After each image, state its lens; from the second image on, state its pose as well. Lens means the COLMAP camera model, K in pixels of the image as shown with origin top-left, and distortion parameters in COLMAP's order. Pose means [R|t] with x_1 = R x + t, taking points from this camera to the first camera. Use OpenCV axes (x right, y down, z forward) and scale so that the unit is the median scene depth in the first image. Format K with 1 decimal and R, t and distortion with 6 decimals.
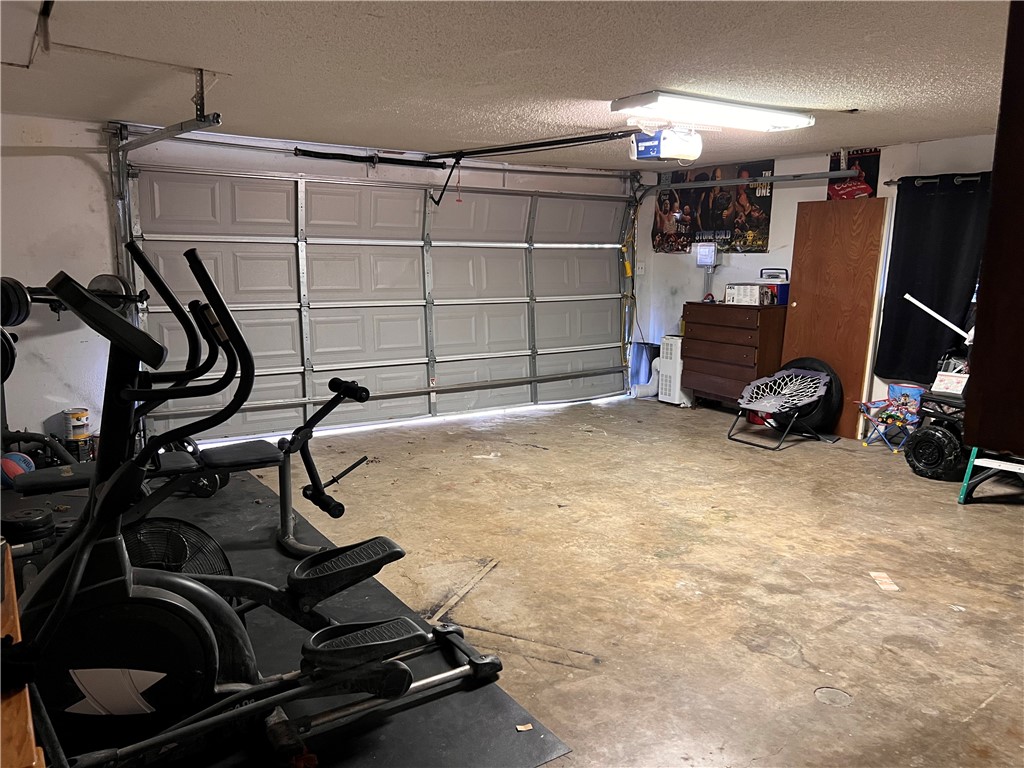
lens RADIAL K [[755.8, 0, 512.0], [0, 755.8, 384.0], [0, 0, 1]] dist [0.059245, -0.074147]
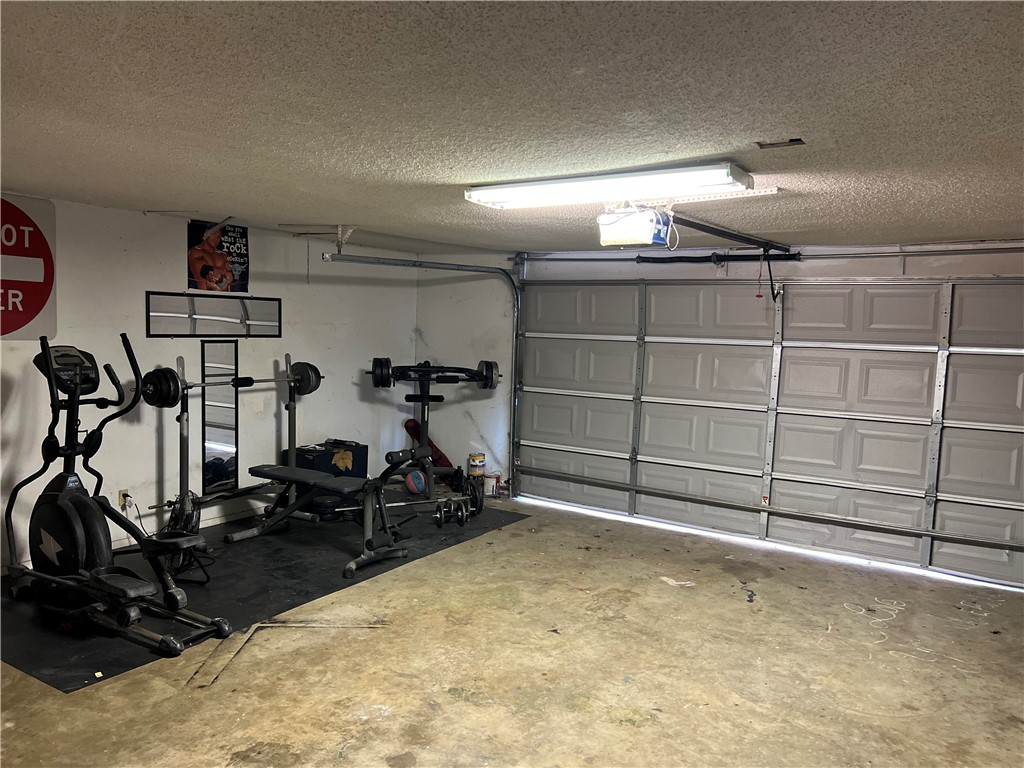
lens RADIAL K [[755.8, 0, 512.0], [0, 755.8, 384.0], [0, 0, 1]] dist [0.059245, -0.074147]
pose [[0.426411, 0.069712, -0.901839, 0.739782], [-0.184357, 0.982796, -0.011199, -0.094962], [0.885543, 0.171036, 0.431926, 0.455079]]
